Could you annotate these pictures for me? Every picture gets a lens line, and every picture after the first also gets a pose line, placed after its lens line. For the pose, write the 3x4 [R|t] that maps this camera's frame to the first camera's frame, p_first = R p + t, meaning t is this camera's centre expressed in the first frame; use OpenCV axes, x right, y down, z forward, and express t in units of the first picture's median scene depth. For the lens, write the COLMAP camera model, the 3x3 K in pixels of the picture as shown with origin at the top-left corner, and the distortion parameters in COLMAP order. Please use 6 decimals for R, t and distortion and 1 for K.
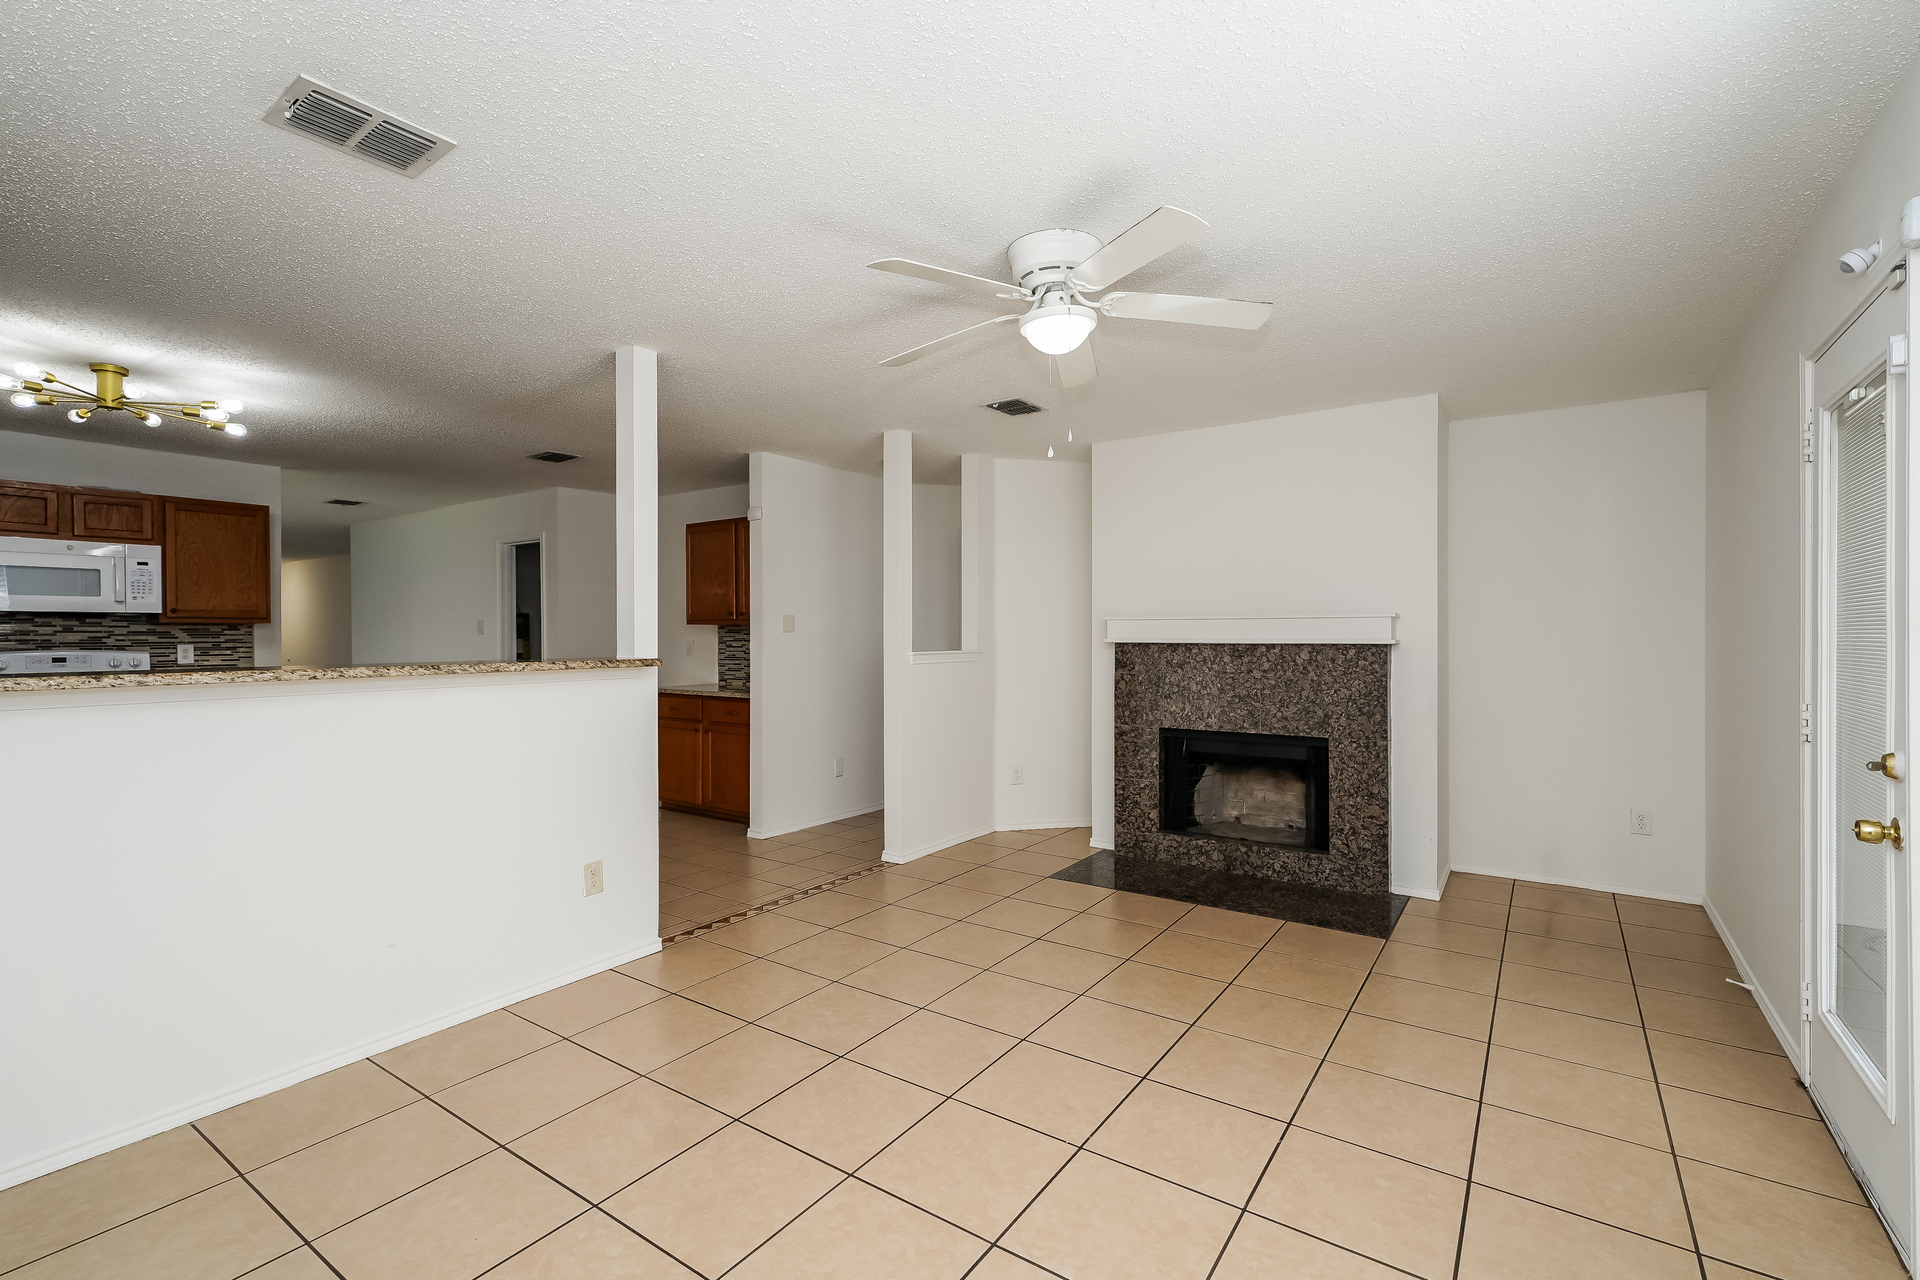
lens RADIAL K [[856.1, 0, 960.6], [0, 856.1, 638.7], [0, 0, 1]] dist [0.002013, 0.000396]
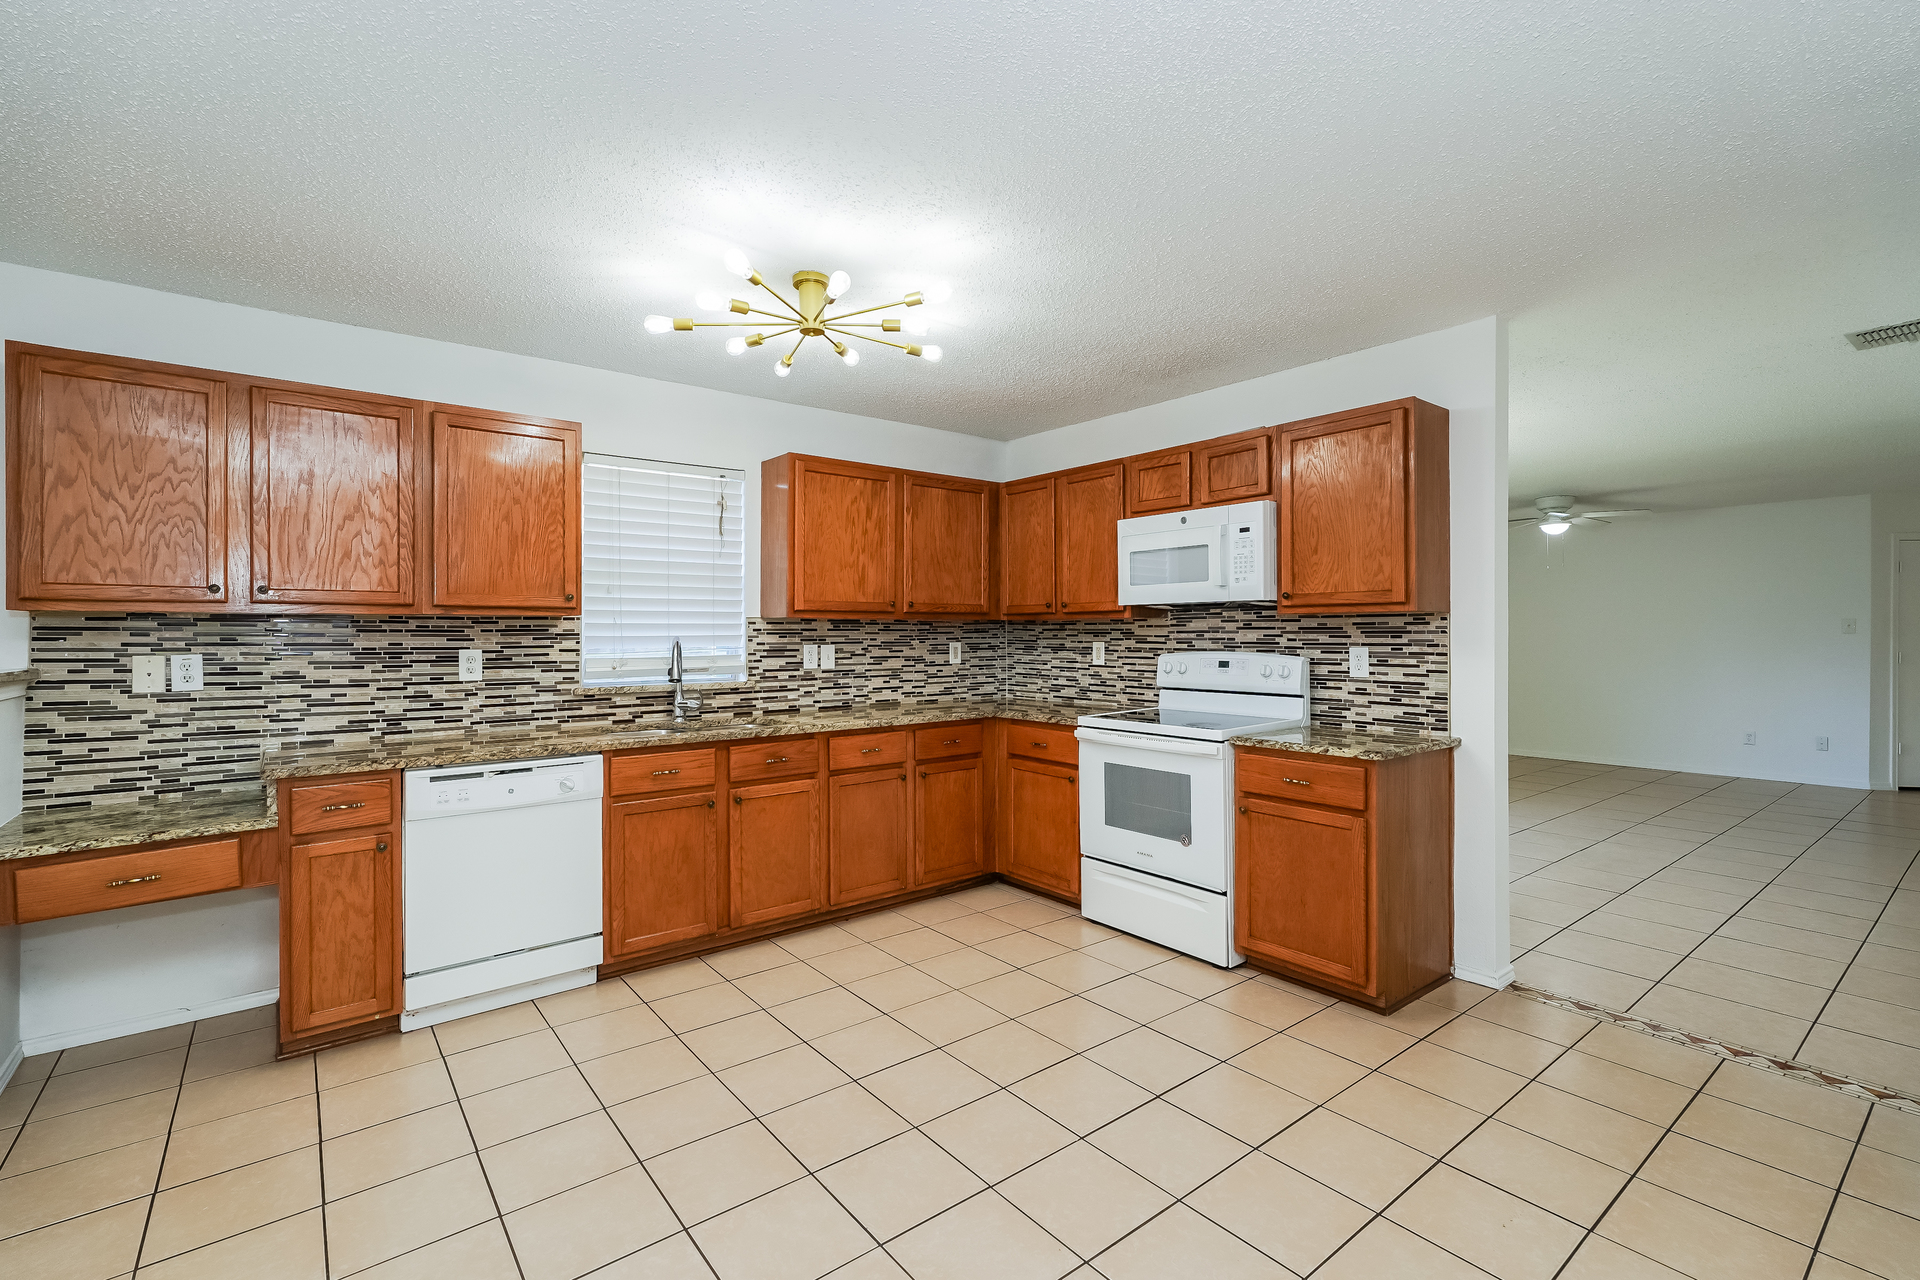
lens RADIAL K [[856.1, 0, 948.4], [0, 856.1, 637.7], [0, 0, 1]] dist [0.002013, 0.000396]
pose [[-0.297516, 0.009515, -0.954670, -0.212216], [-0.000686, 0.999948, 0.010180, -0.007025], [0.954717, 0.003683, -0.297494, 0.943237]]
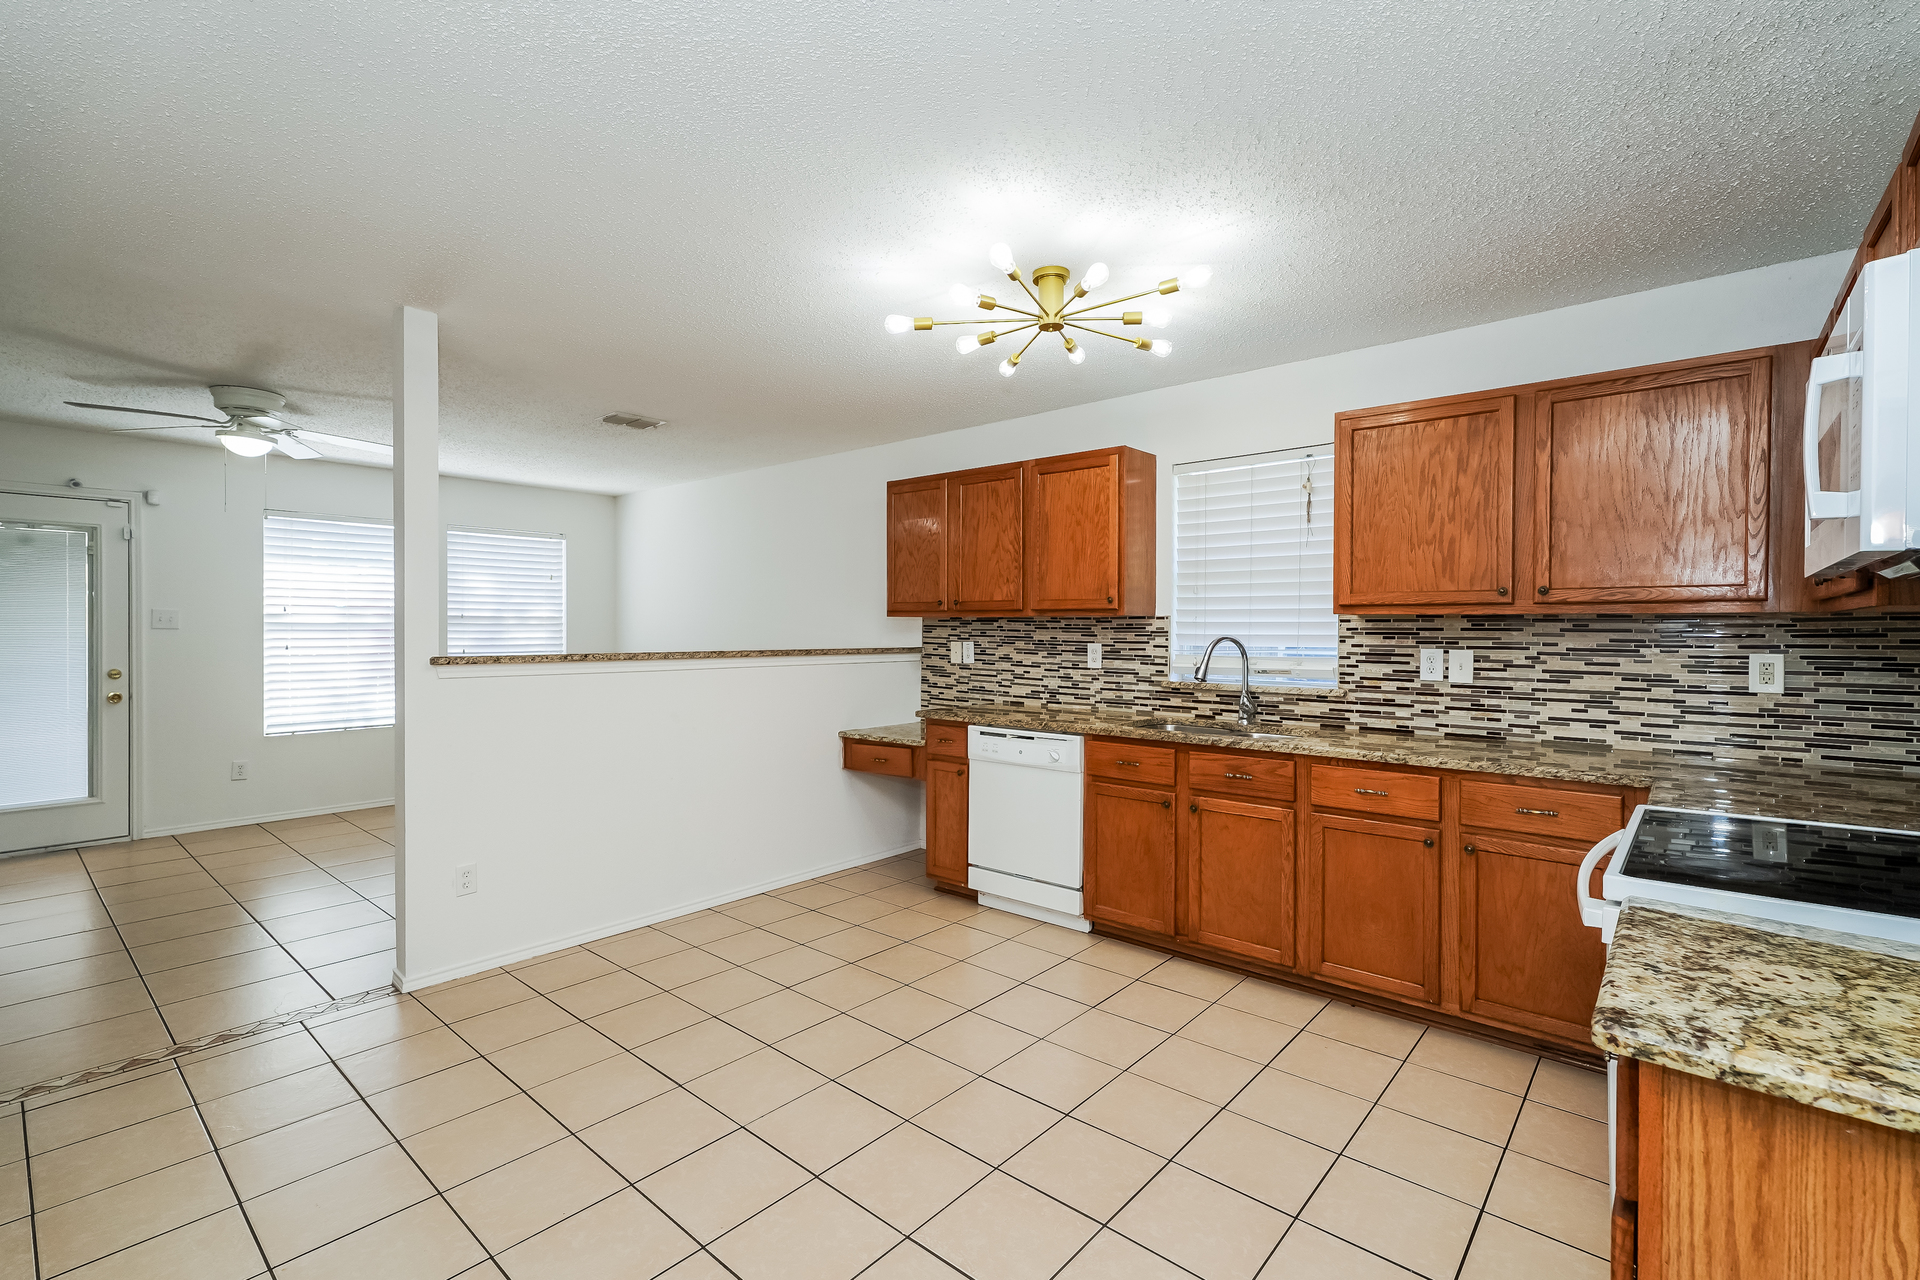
lens RADIAL K [[856.1, 0, 955.4], [0, 856.1, 630.1], [0, 0, 1]] dist [0.002013, 0.000396]
pose [[-0.993368, -0.001261, 0.114972, -0.510042], [-0.000212, 0.999958, 0.009133, -0.009585], [-0.114979, 0.009049, -0.993327, 1.124130]]
